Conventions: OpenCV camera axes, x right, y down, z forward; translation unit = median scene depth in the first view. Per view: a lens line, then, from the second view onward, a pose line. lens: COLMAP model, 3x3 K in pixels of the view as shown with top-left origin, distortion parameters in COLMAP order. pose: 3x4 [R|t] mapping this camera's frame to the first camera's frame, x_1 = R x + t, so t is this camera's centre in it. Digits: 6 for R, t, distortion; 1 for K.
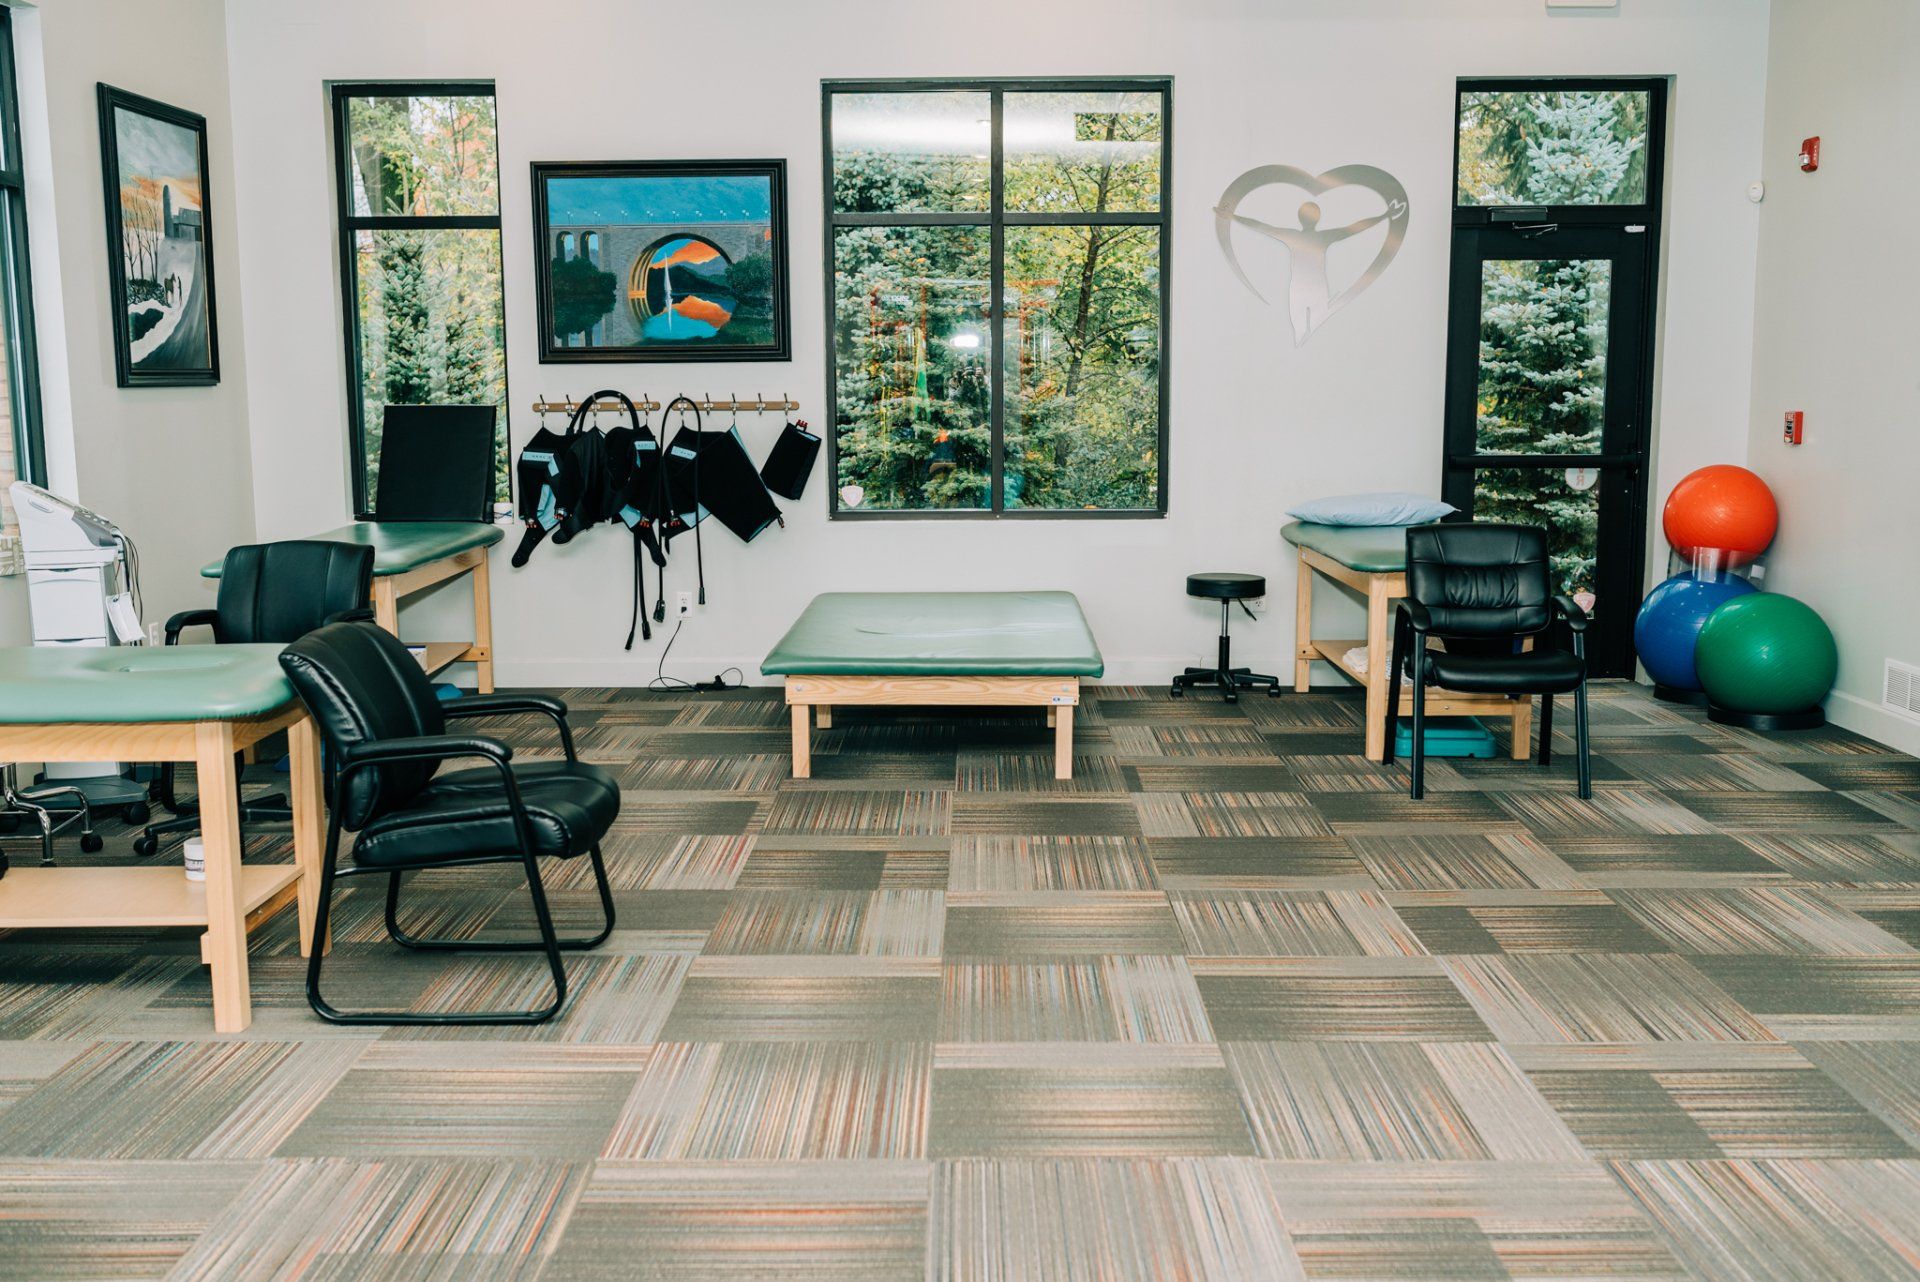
lens RADIAL K [[1846.5, 0, 960.0], [0, 1846.5, 641.0], [0, 0, 1]] dist [-0.001070, -0.002649]
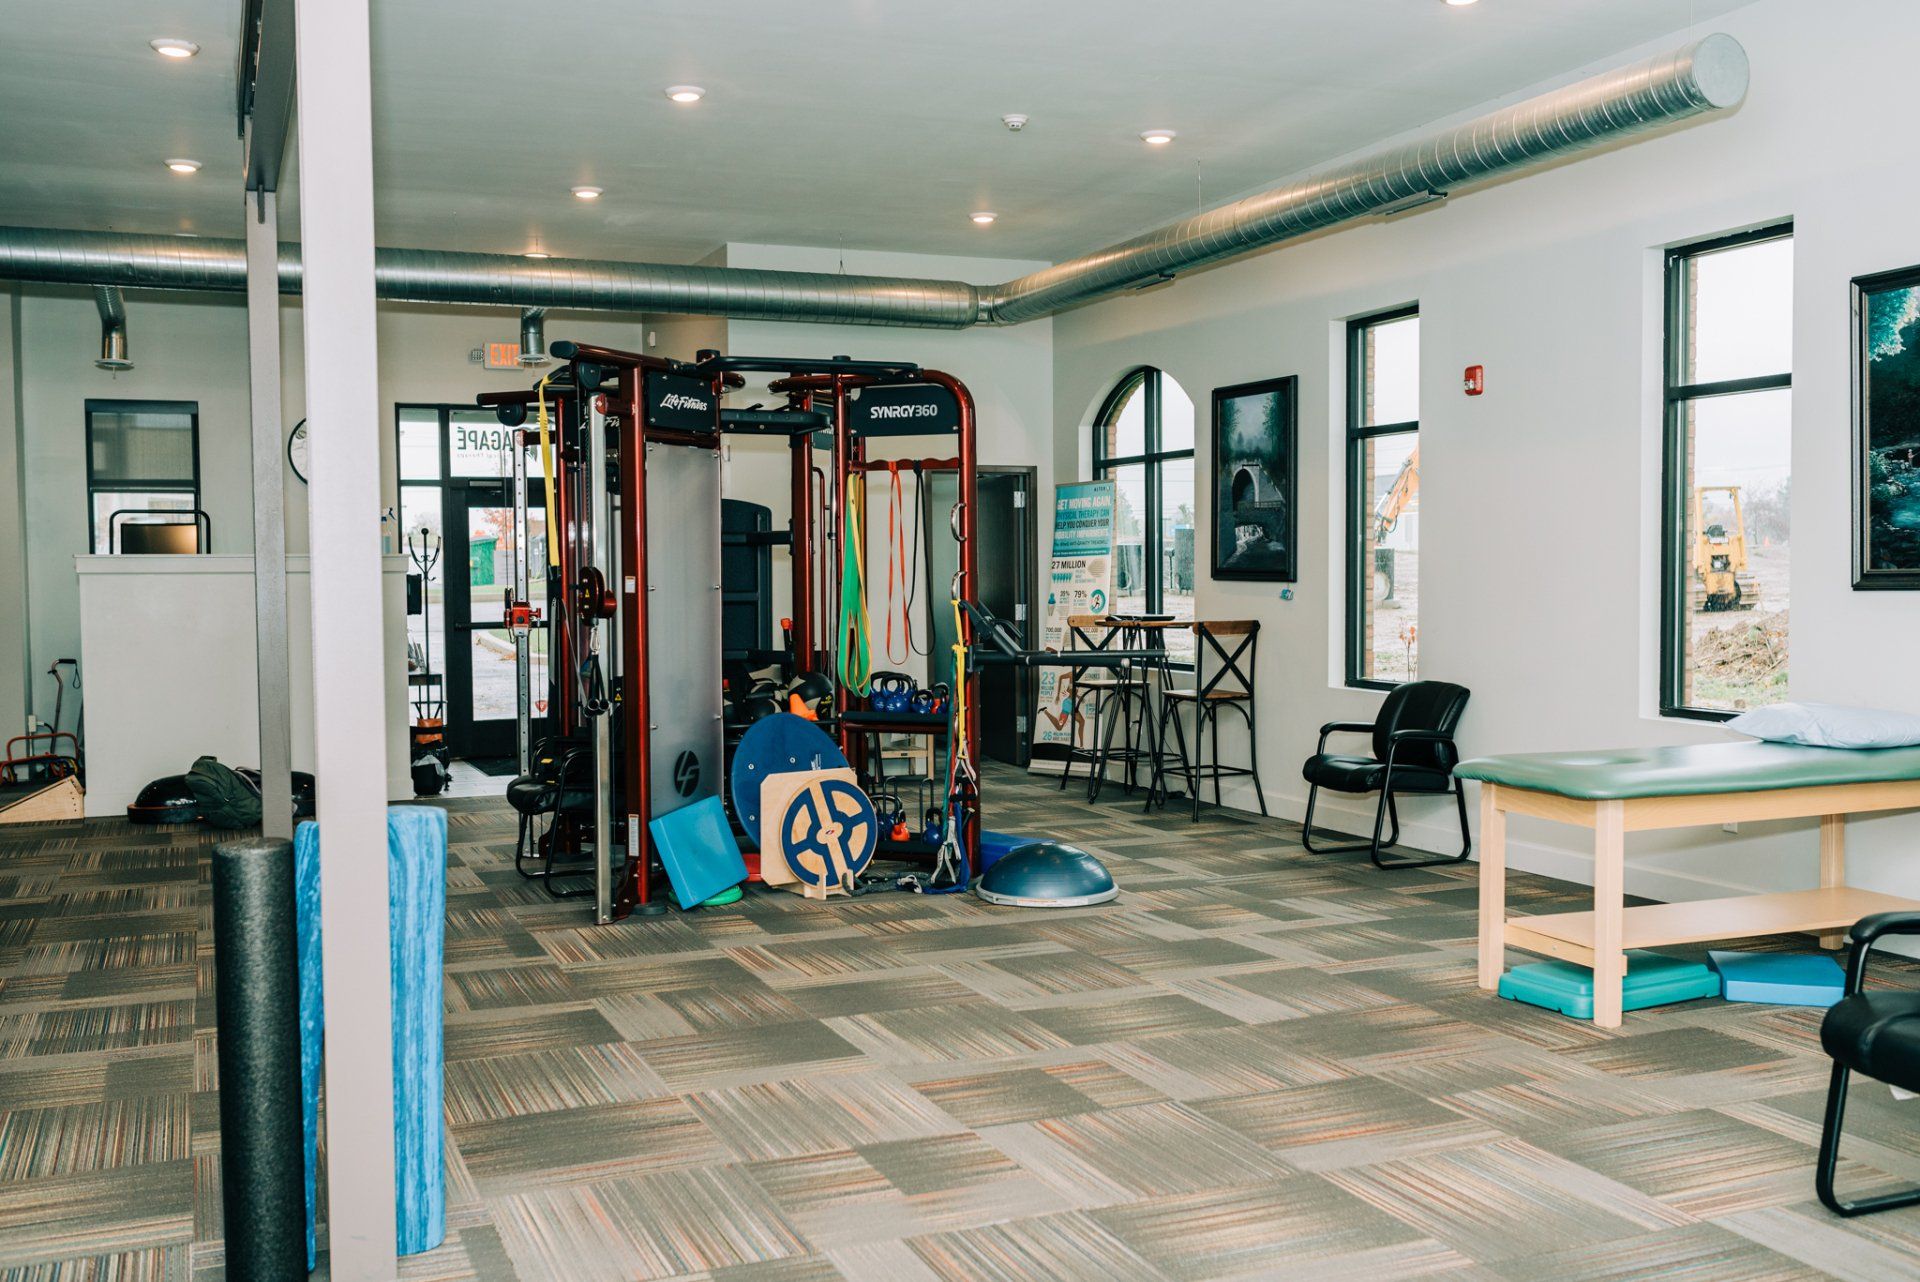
lens RADIAL K [[1846.5, 0, 960.0], [0, 1846.5, 641.0], [0, 0, 1]] dist [-0.001070, -0.002649]
pose [[-0.920737, 0.028496, -0.389141, 0.703450], [-0.042688, 0.983986, 0.173059, -0.297822], [0.387841, 0.175954, -0.904776, 2.015515]]
